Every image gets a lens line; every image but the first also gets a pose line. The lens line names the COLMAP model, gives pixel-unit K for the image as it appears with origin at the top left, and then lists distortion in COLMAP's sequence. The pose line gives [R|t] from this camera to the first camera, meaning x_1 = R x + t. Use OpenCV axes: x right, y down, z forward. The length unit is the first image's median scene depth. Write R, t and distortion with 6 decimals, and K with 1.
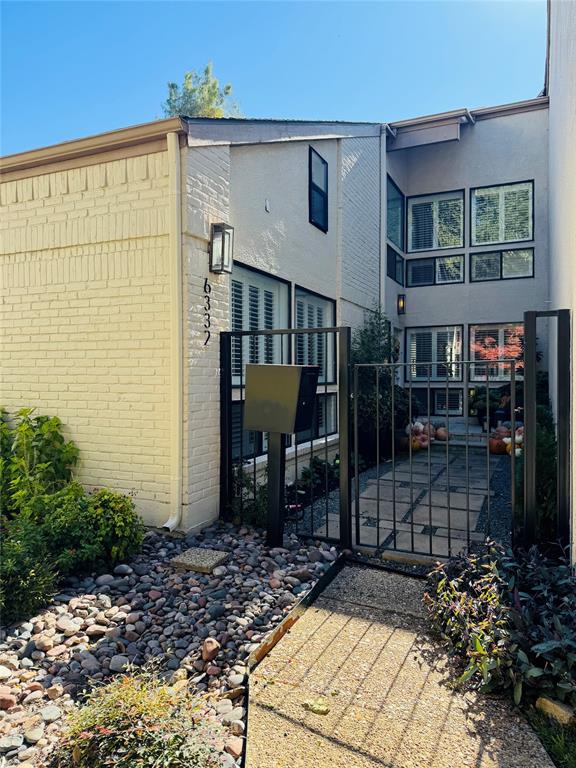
lens RADIAL K [[539.8, 0, 286.7], [0, 539.8, 383.4], [0, 0, 1]] dist [0.044381, -0.057357]
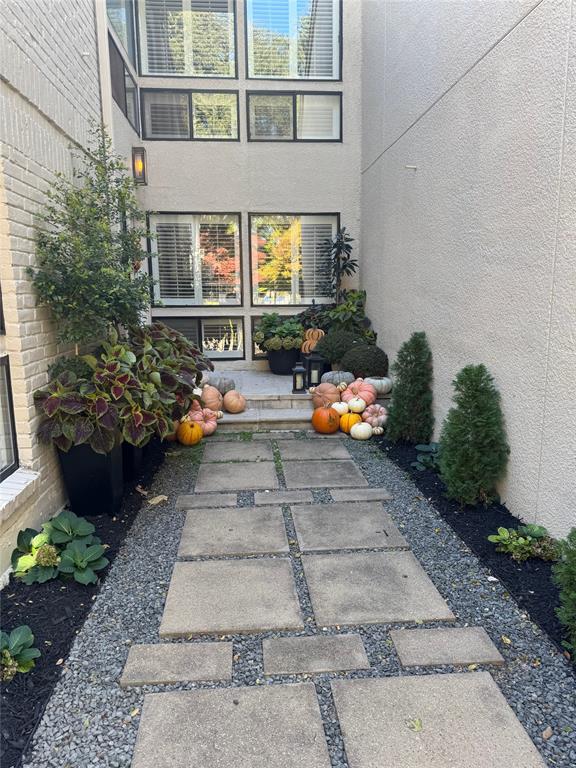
lens RADIAL K [[539.8, 0, 286.5], [0, 539.8, 391.0], [0, 0, 1]] dist [0.044381, -0.057357]
pose [[0.872681, -0.093863, 0.479185, 0.054171], [0.009929, 0.984559, 0.174773, -0.015026], [-0.488191, -0.147763, 0.860137, 0.411704]]
